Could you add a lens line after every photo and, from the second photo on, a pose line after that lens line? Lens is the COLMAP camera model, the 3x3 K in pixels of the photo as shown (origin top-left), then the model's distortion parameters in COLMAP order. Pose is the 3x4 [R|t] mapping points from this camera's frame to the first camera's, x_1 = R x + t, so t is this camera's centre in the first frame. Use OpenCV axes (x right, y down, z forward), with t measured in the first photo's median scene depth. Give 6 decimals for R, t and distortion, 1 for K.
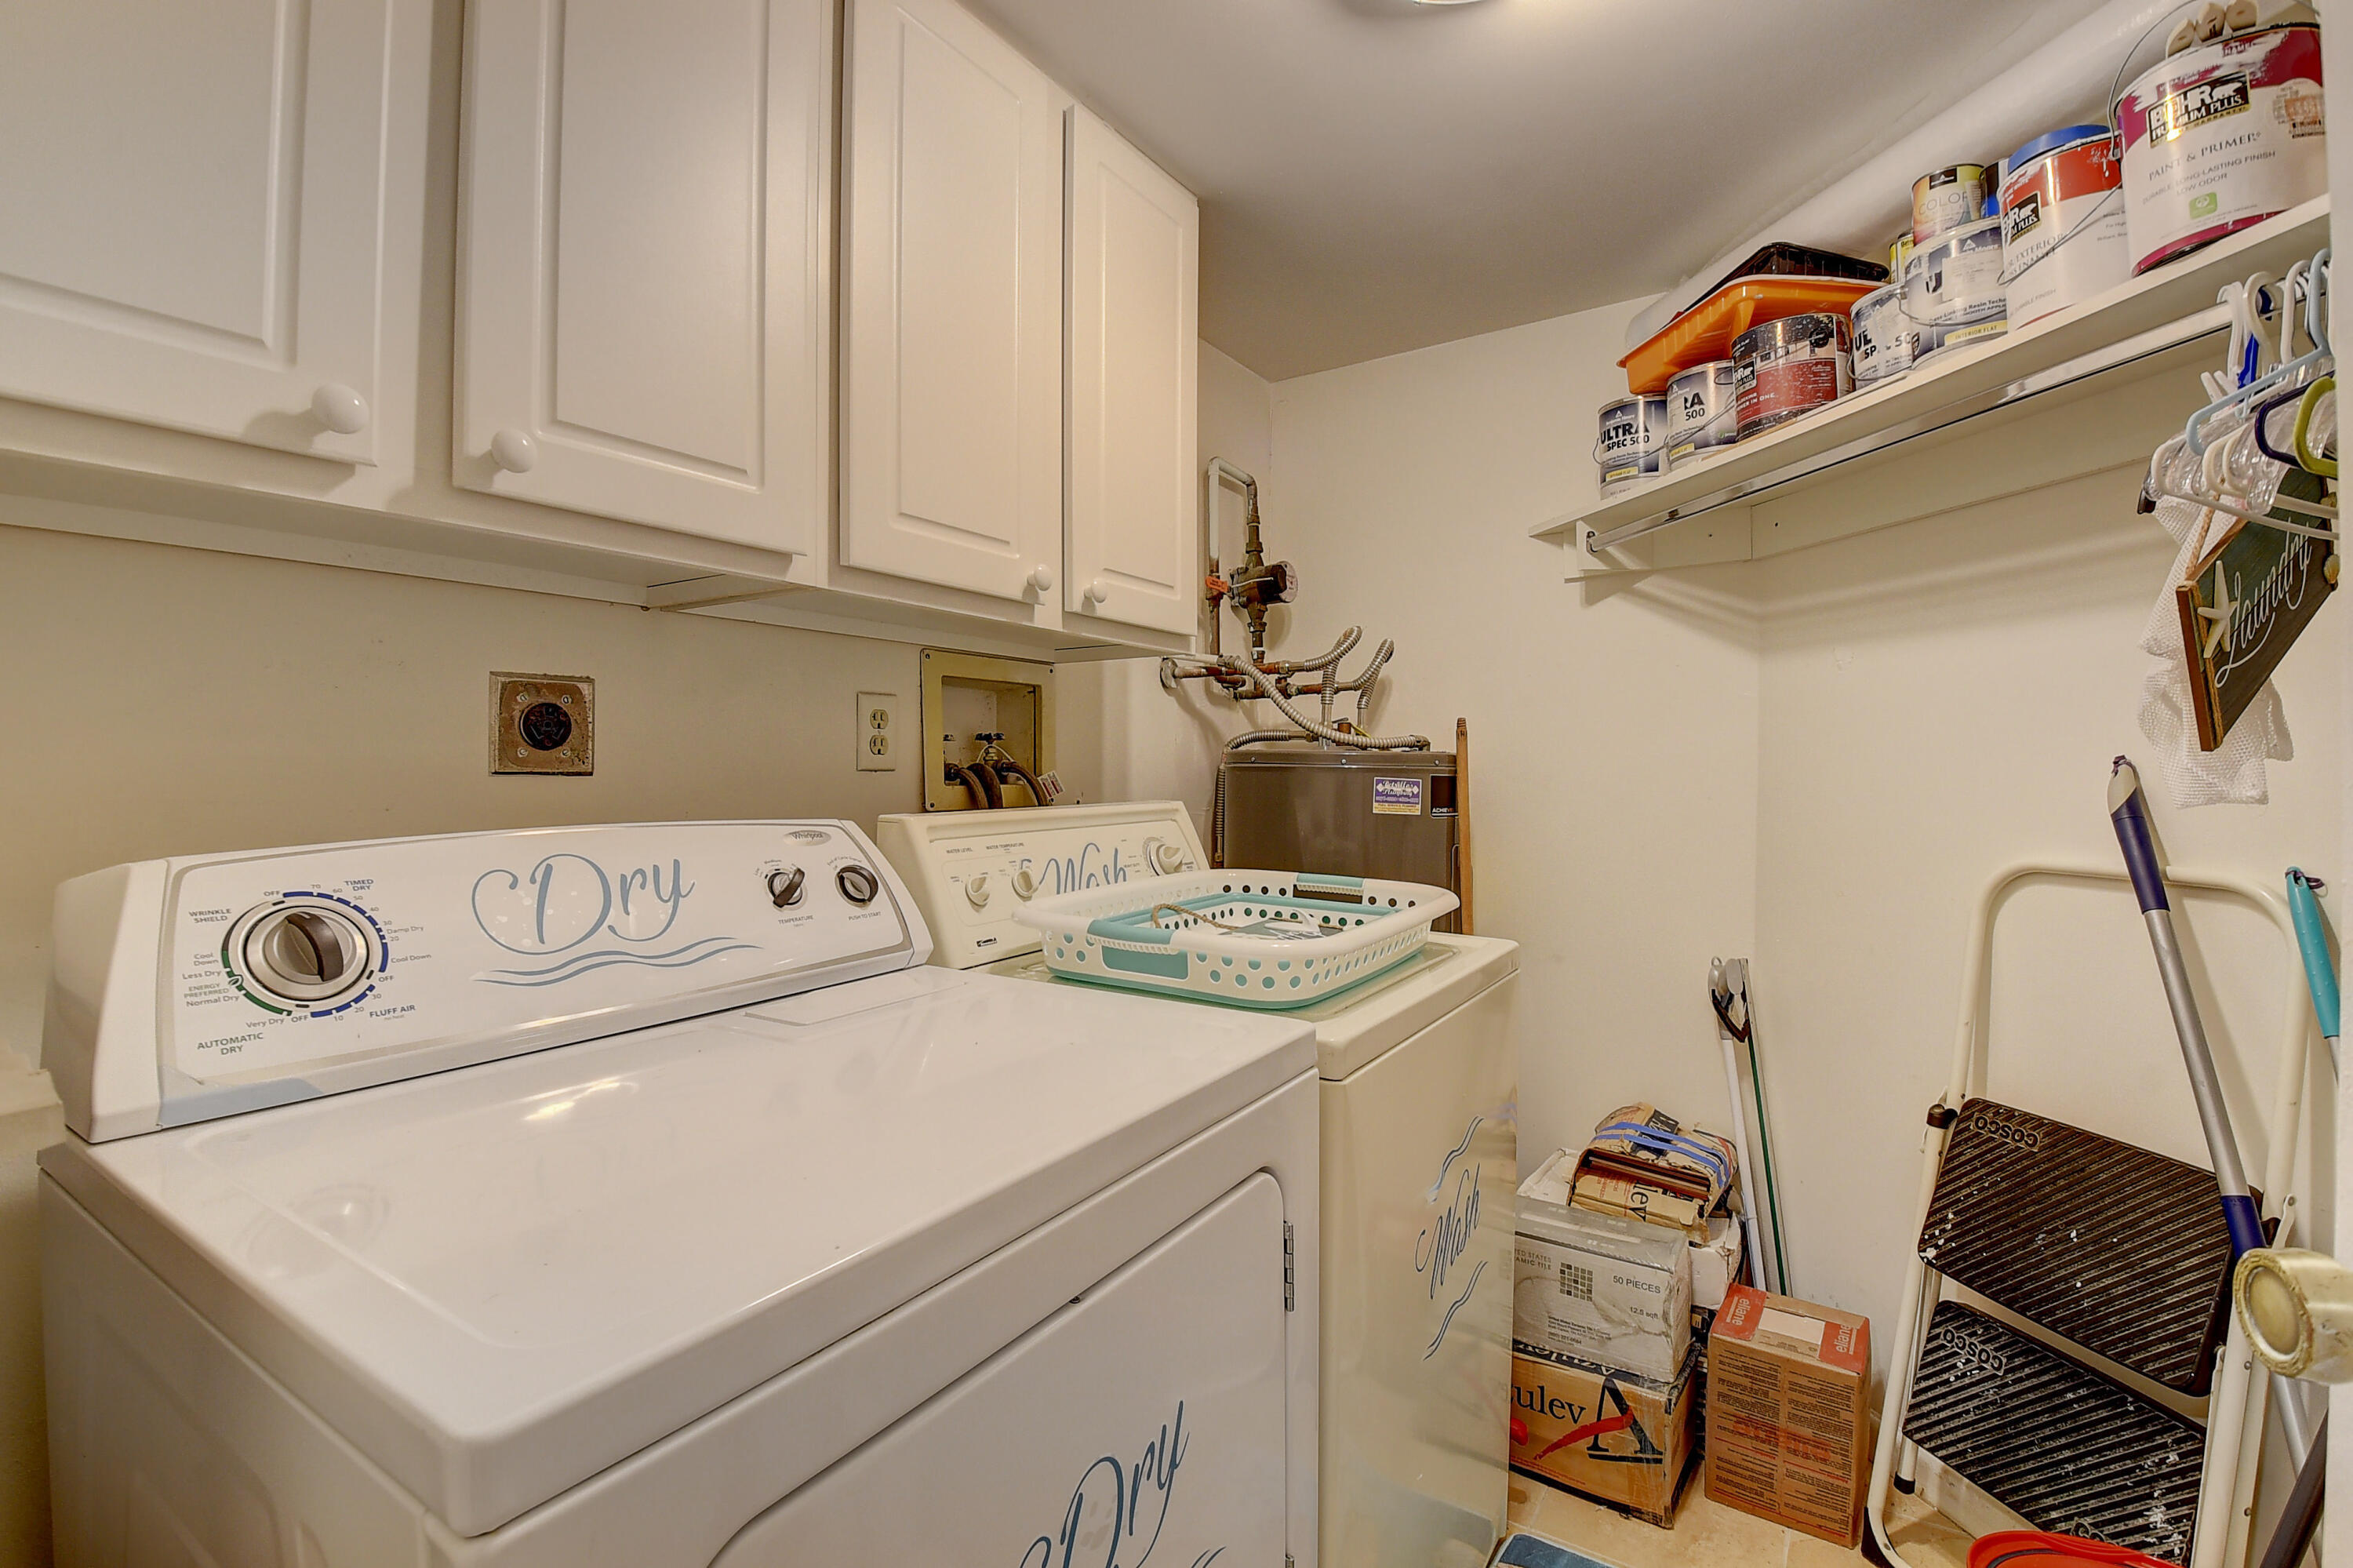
lens RADIAL K [[1032.6, 0, 1165.5], [0, 1032.6, 758.7], [0, 0, 1]] dist [0.004338, -0.018489]
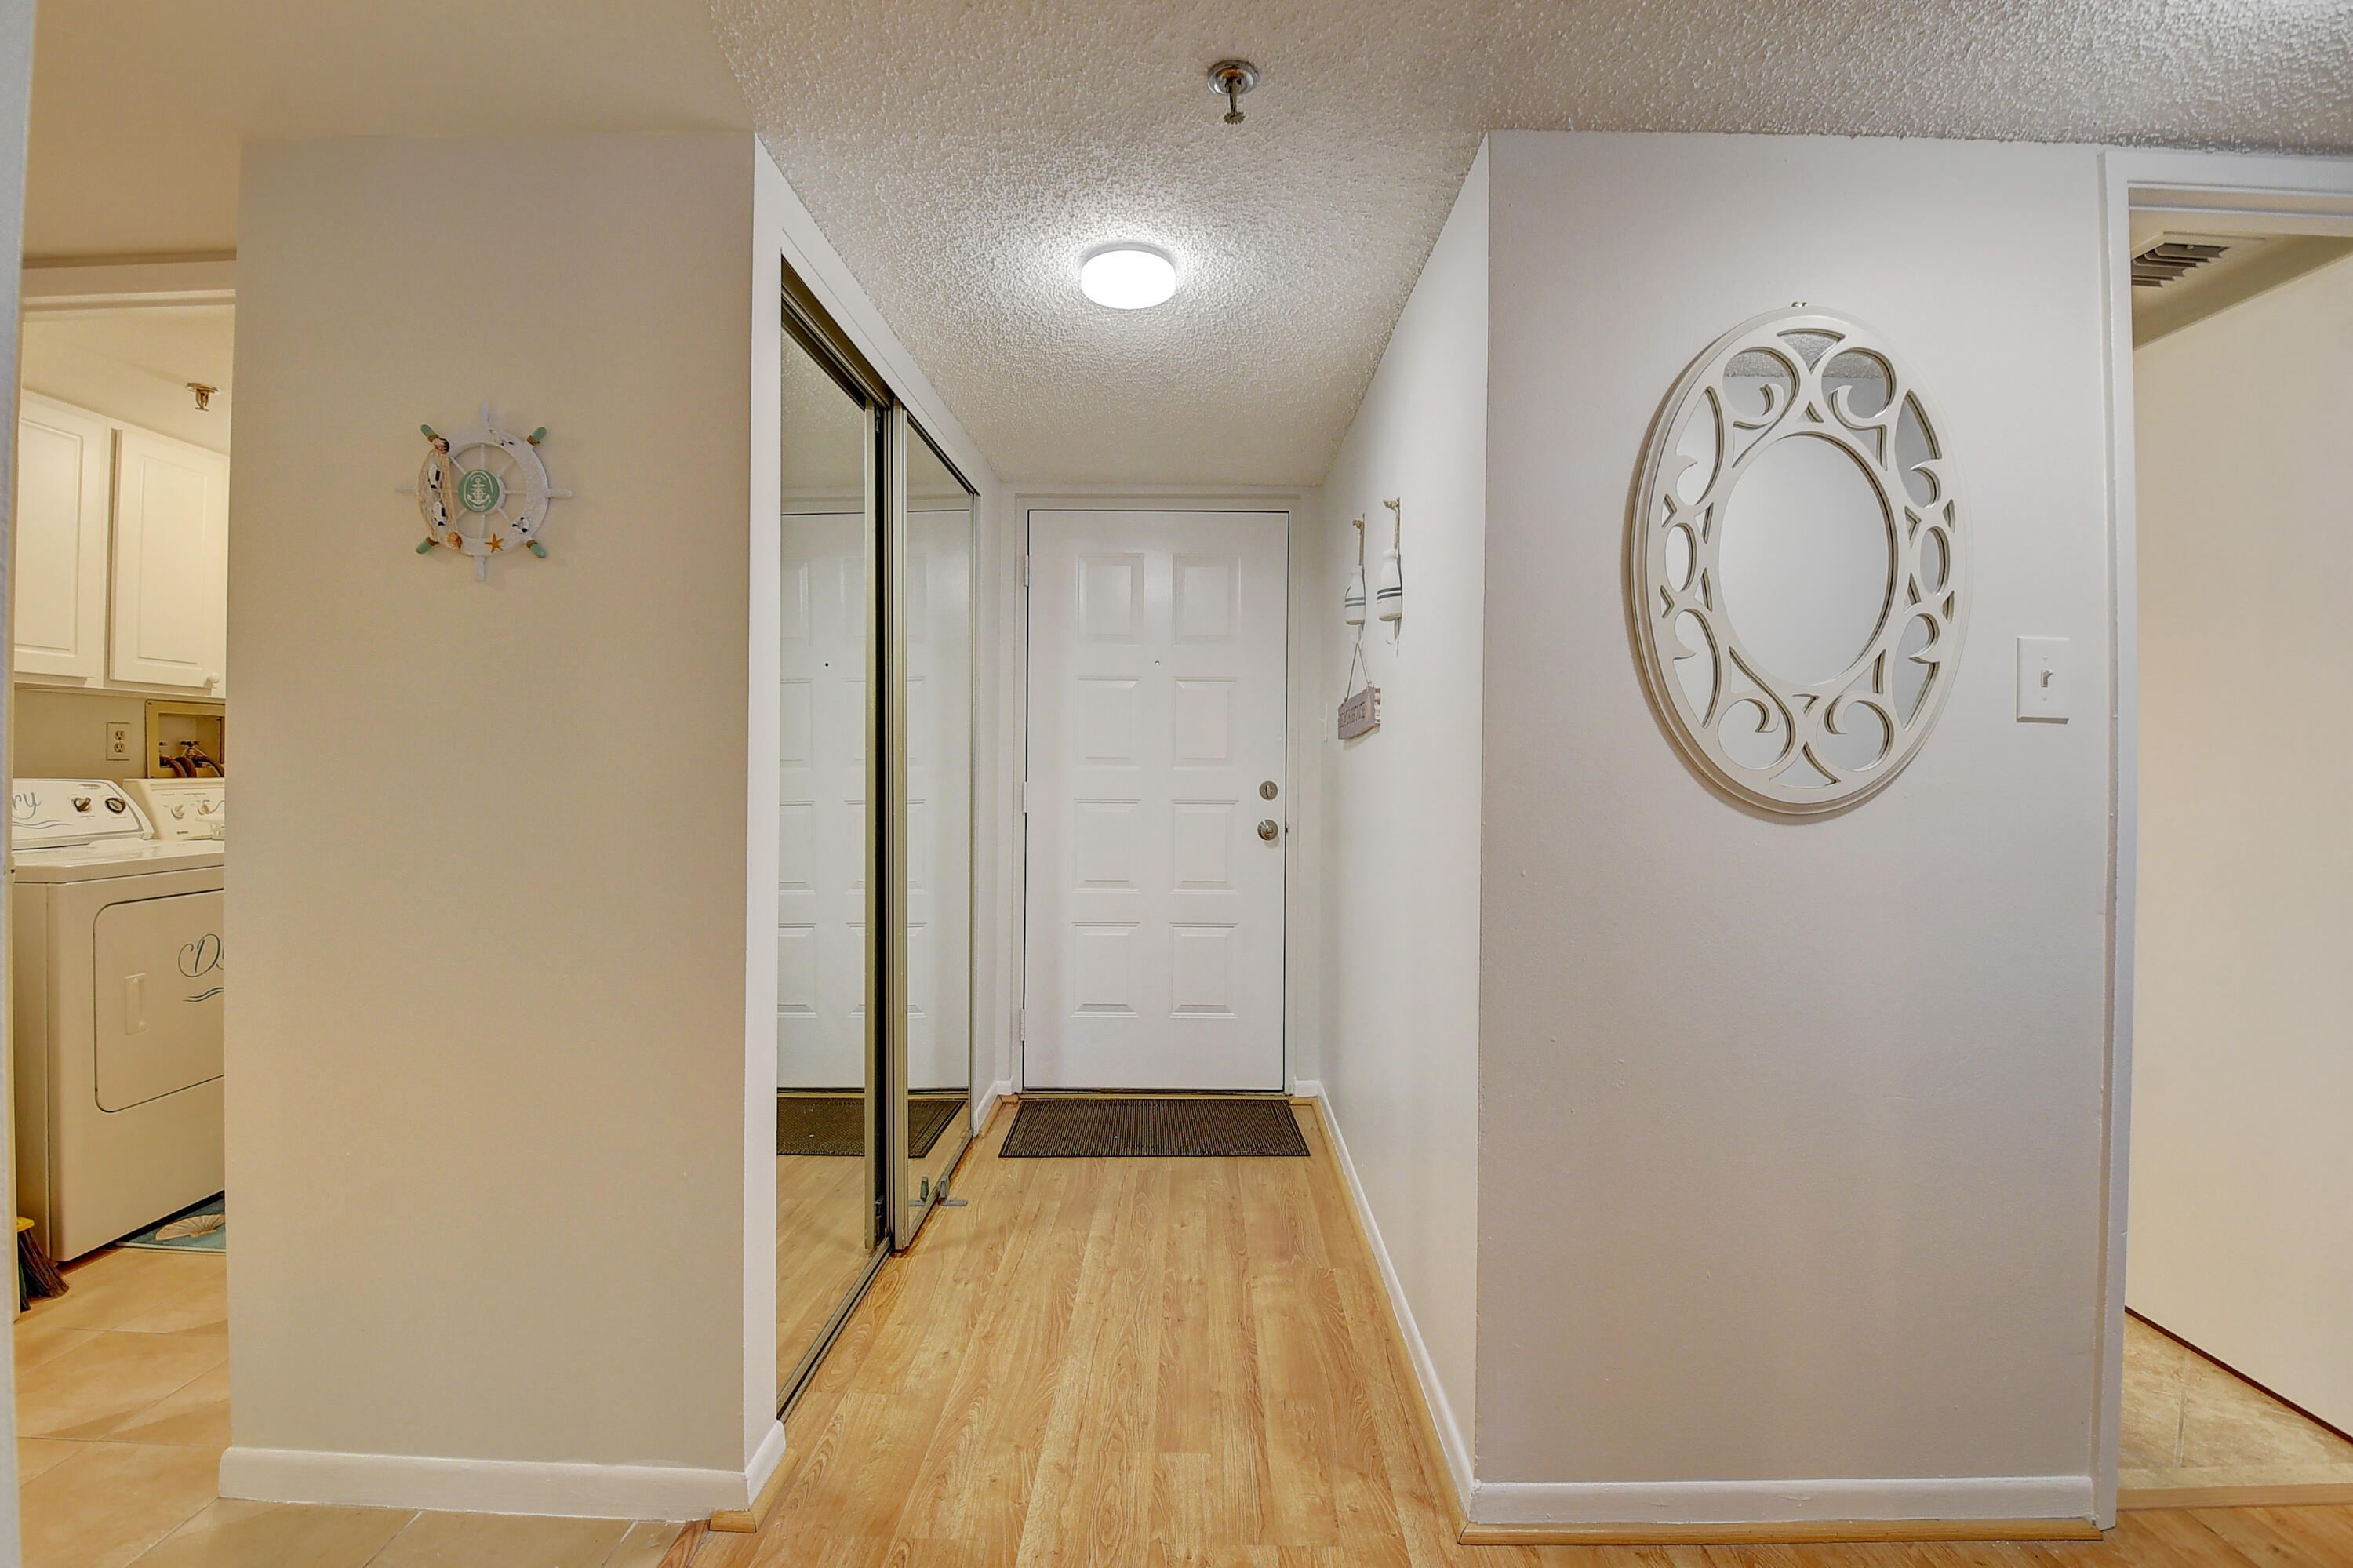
lens RADIAL K [[1032.6, 0, 1165.5], [0, 1032.6, 758.7], [0, 0, 1]] dist [0.004338, -0.018489]
pose [[0.843187, 0.005668, 0.537590, 0.458618], [-0.007952, 0.999967, 0.001929, -0.013701], [-0.537562, -0.005901, 0.843204, -2.137283]]
